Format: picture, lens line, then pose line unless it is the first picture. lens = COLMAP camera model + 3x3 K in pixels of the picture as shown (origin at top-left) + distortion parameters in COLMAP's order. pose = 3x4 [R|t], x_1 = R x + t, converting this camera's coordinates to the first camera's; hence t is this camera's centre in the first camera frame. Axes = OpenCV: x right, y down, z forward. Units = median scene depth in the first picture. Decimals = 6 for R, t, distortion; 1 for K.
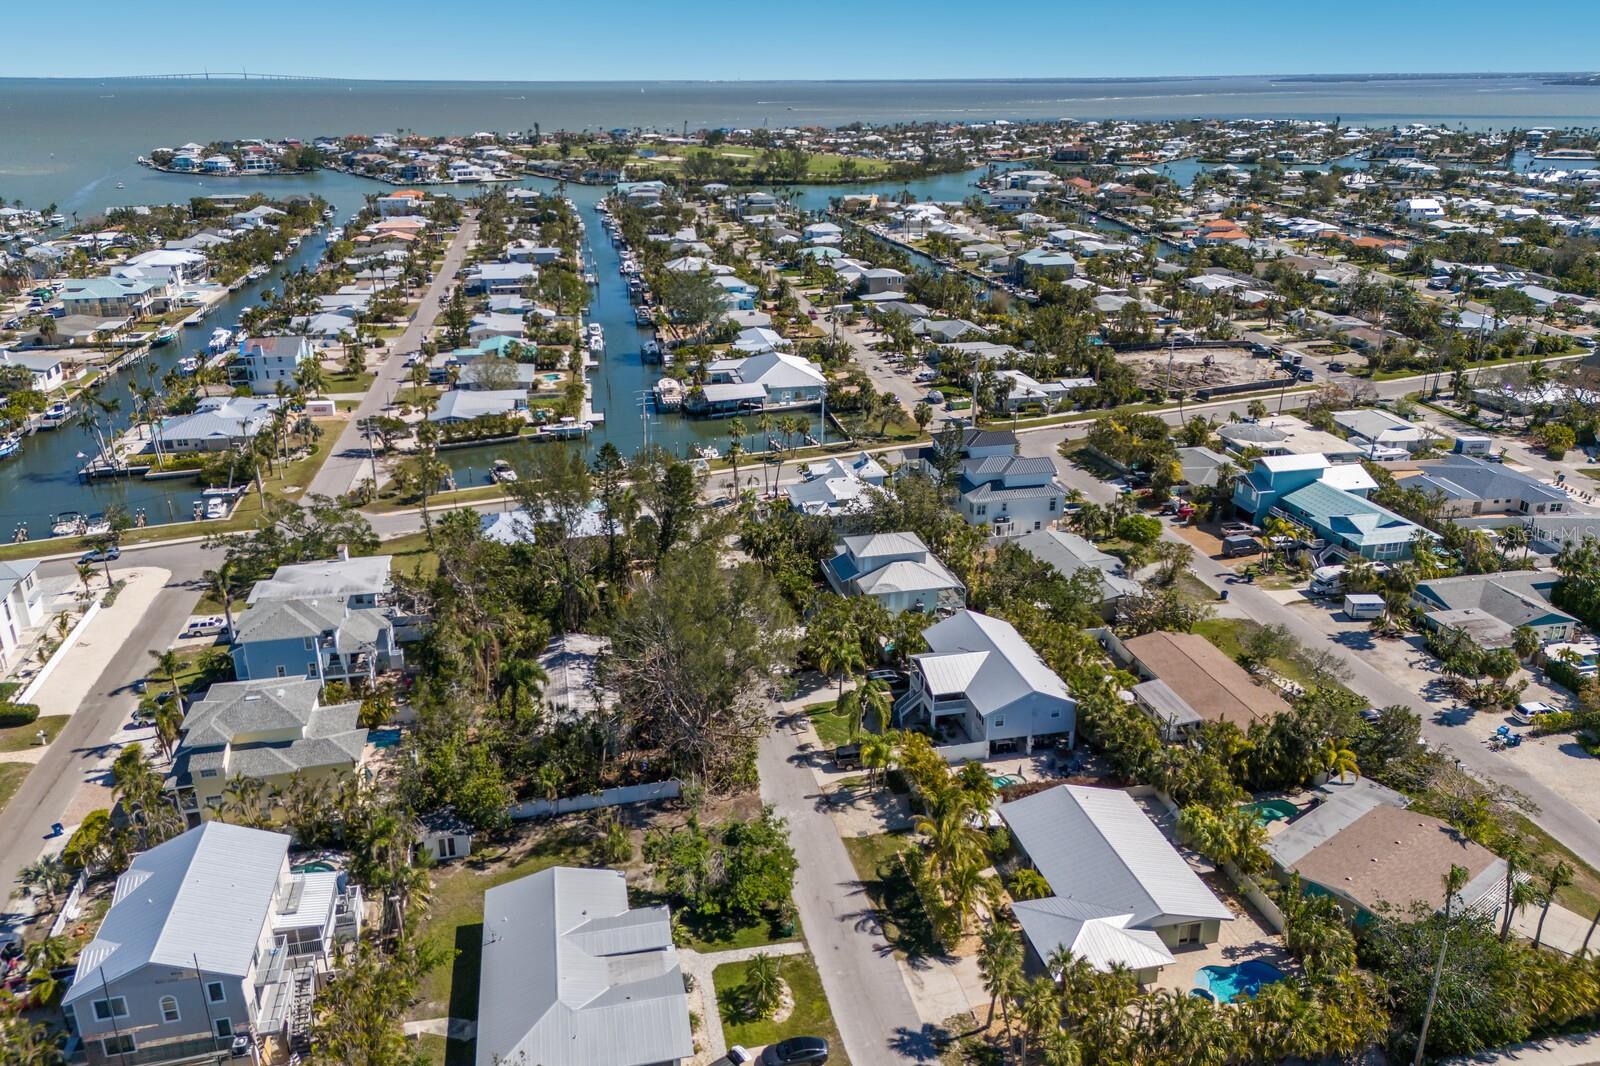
lens RADIAL K [[1144.0, 0, 800.9], [0, 1144.0, 559.1], [0, 0, 1]] dist [0.099510, -0.096544]
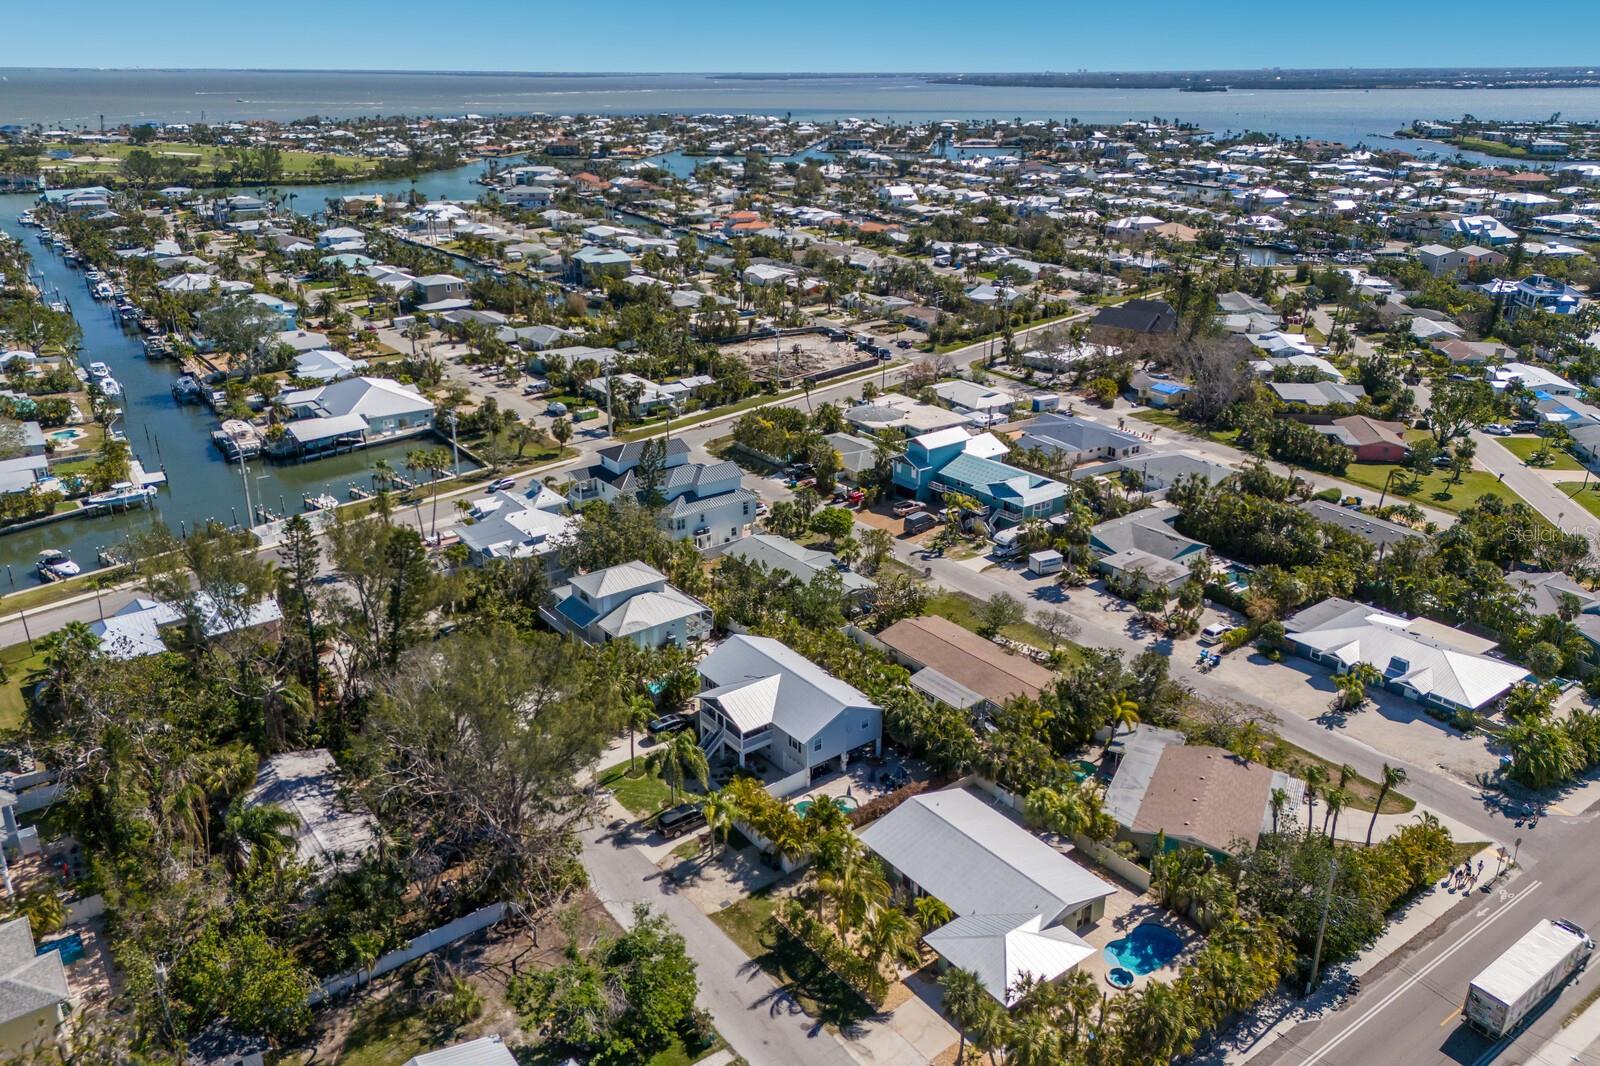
lens RADIAL K [[1144.6, 0, 797.5], [0, 1144.6, 553.3], [0, 0, 1]] dist [0.091342, -0.084980]
pose [[0.909604, -0.158143, 0.384201, -0.086453], [0.157935, 0.986921, 0.032317, -0.023883], [-0.384287, 0.031283, 0.922684, 0.054807]]
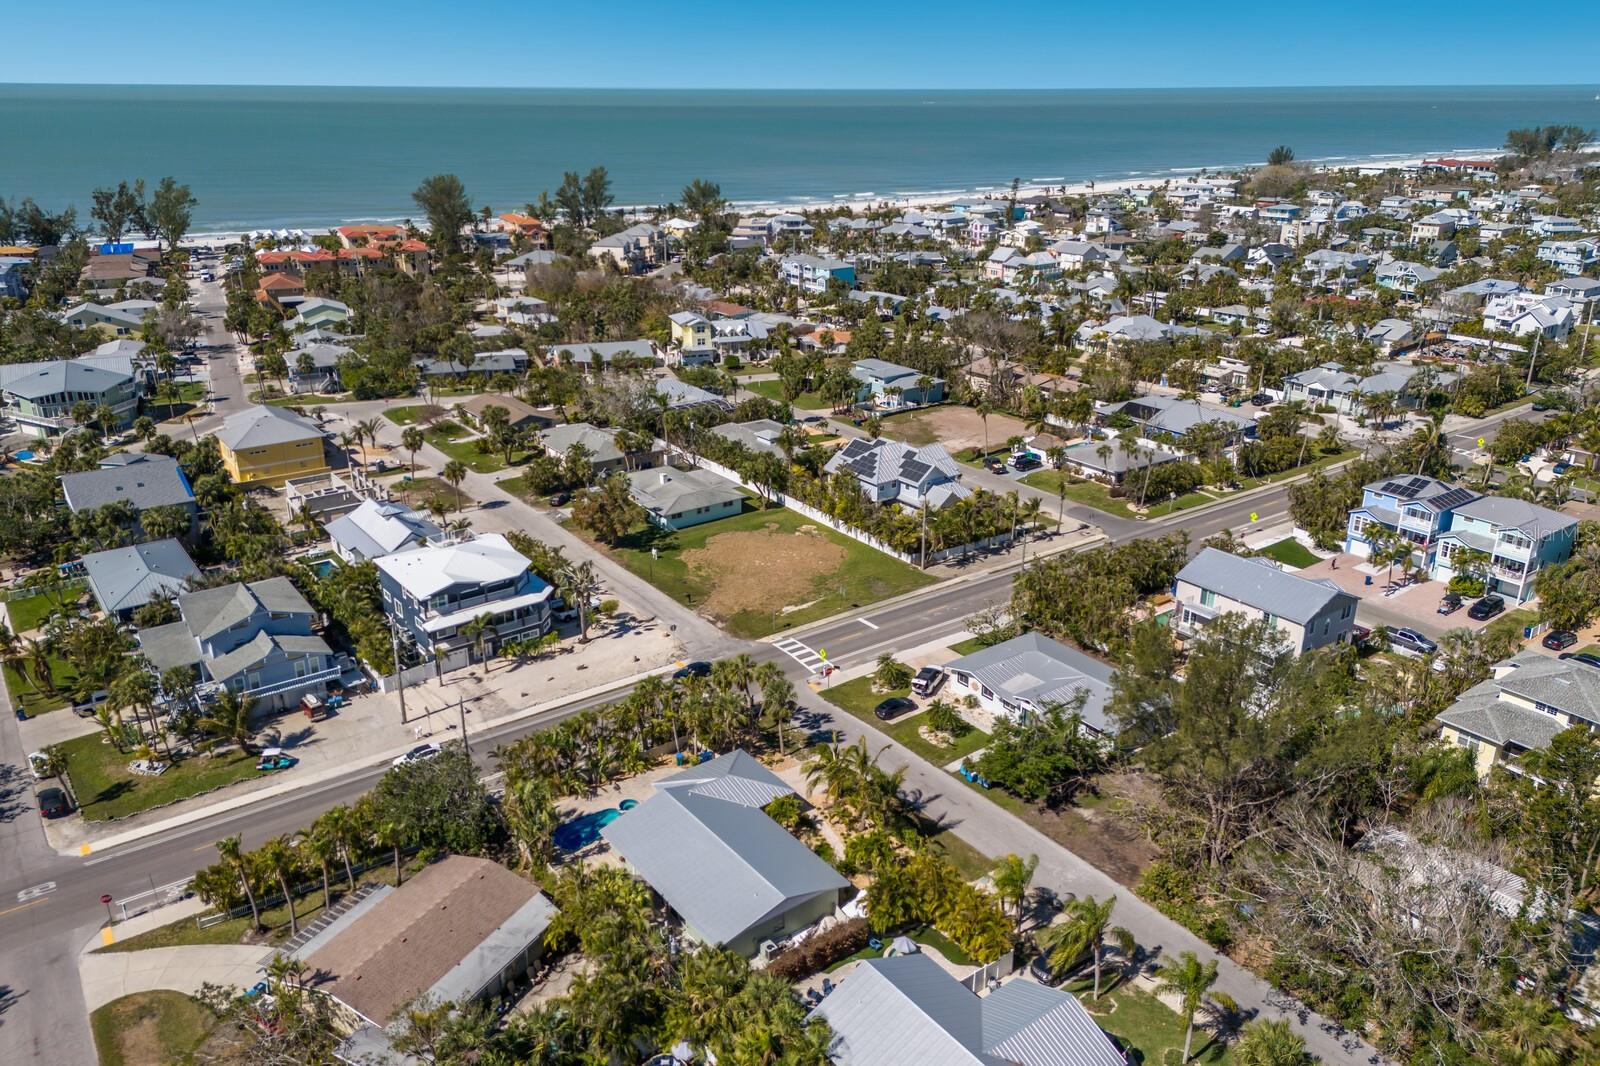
lens RADIAL K [[1144.0, 0, 800.9], [0, 1144.0, 559.1], [0, 0, 1]] dist [0.099510, -0.096544]
pose [[-0.911873, 0.157984, -0.378853, 0.207274], [-0.155179, 0.721787, 0.674494, -0.224388], [0.380011, 0.673843, -0.633662, 0.577292]]
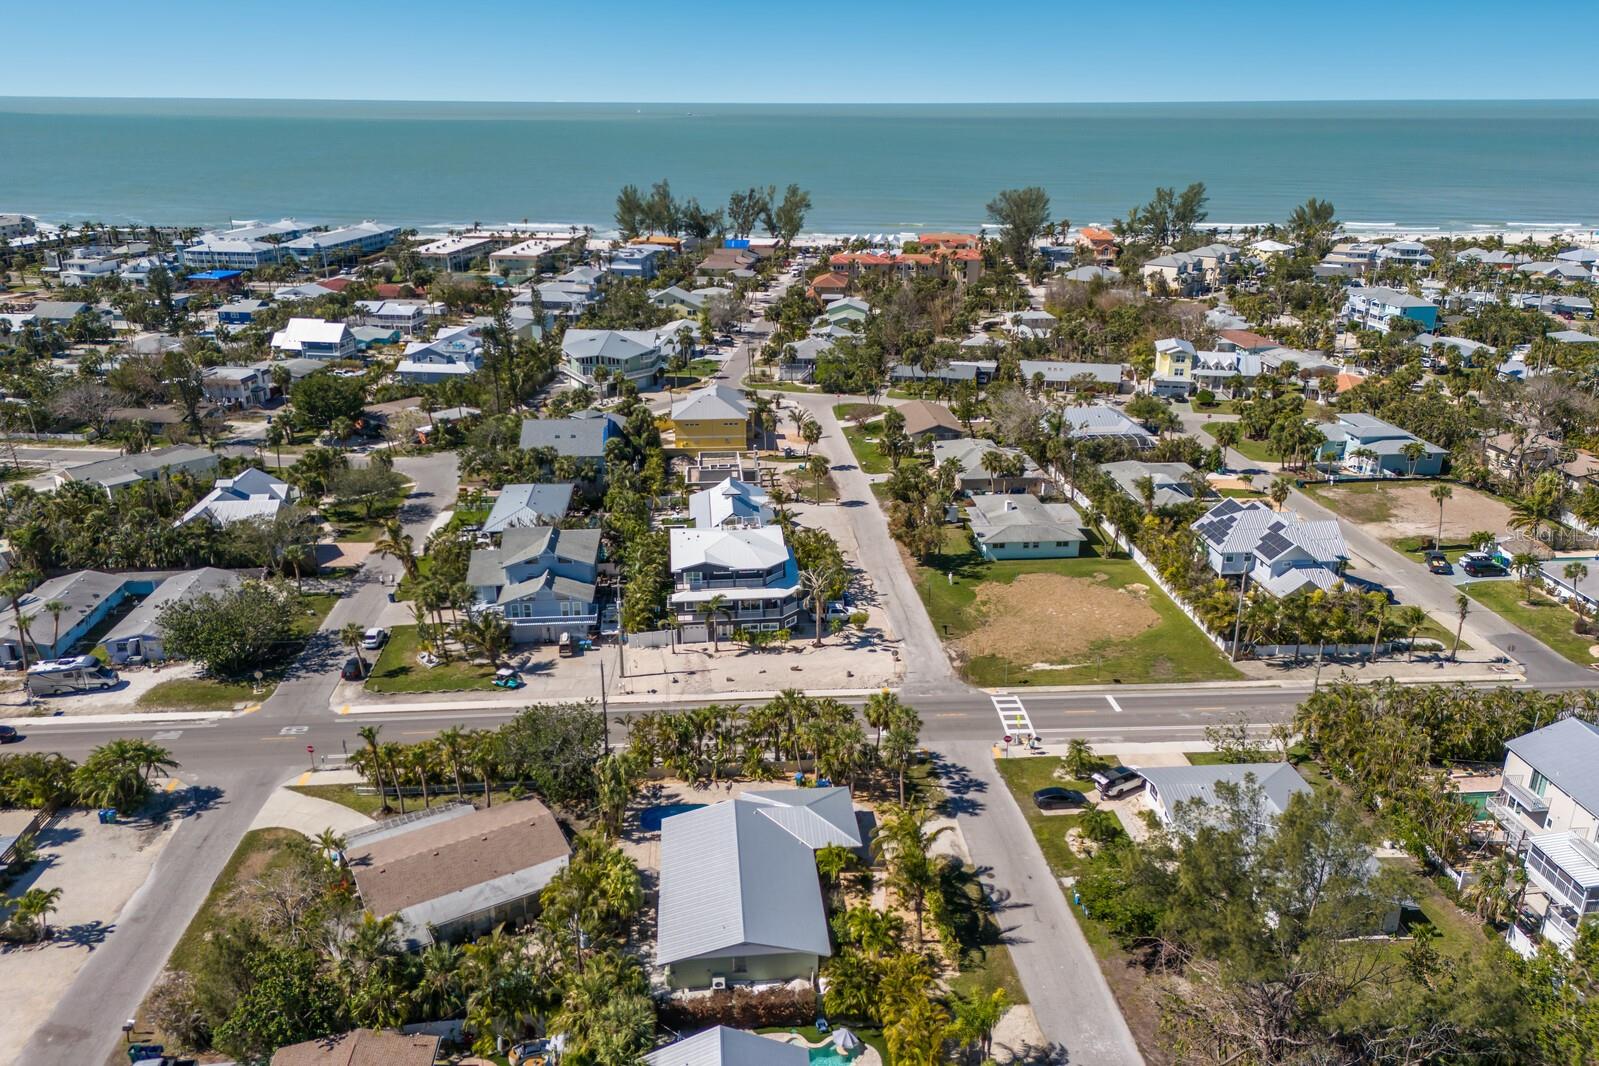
lens RADIAL K [[1162.0, 0, 799.5], [0, 1162.0, 533.0], [0, 0, 1]] dist [0.129793, -0.179571]
pose [[-0.991599, -0.043011, 0.121988, 0.044479], [0.051308, 0.734933, 0.676196, -0.229595], [-0.118736, 0.676775, -0.726552, 0.588558]]
